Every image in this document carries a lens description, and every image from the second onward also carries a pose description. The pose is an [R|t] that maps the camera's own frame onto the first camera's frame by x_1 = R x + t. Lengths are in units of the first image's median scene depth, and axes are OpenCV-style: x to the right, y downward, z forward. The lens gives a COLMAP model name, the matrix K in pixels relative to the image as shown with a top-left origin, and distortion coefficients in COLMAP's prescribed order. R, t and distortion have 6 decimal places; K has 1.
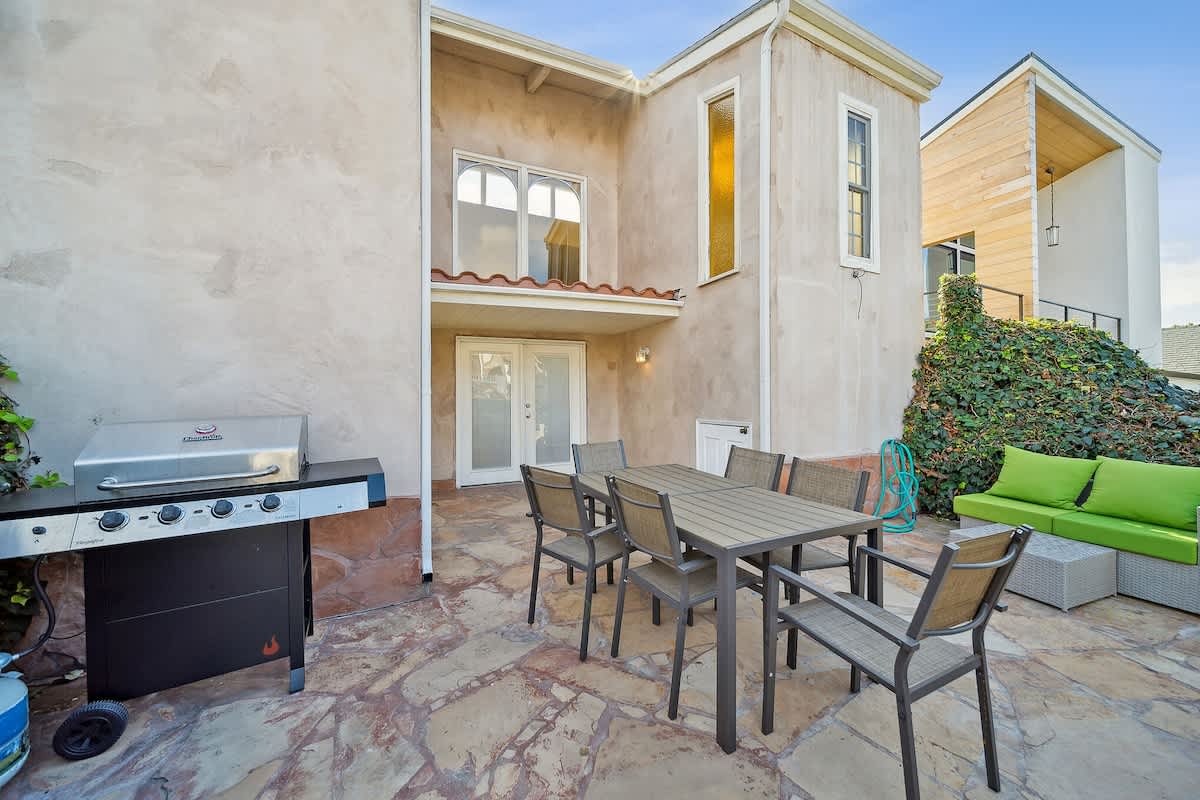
lens RADIAL K [[429.9, 0, 595.6], [0, 429.9, 394.5], [0, 0, 1]] dist [0.001320, -0.000753]
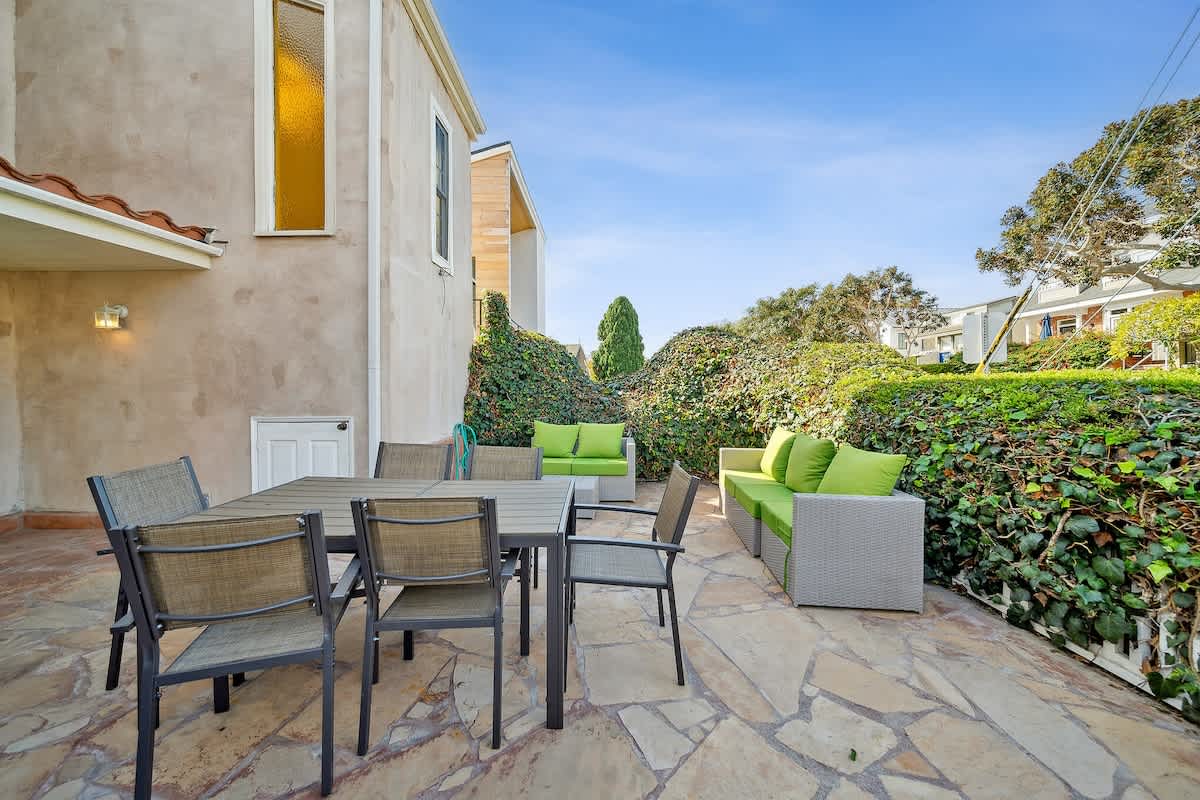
lens RADIAL K [[429.9, 0, 609.2], [0, 429.9, 393.2], [0, 0, 1]] dist [0.001320, -0.000753]
pose [[0.417171, -0.014727, 0.908709, -0.197777], [-0.003820, 0.999831, 0.017958, 0.001463], [-0.908820, -0.010963, 0.417044, 0.160928]]
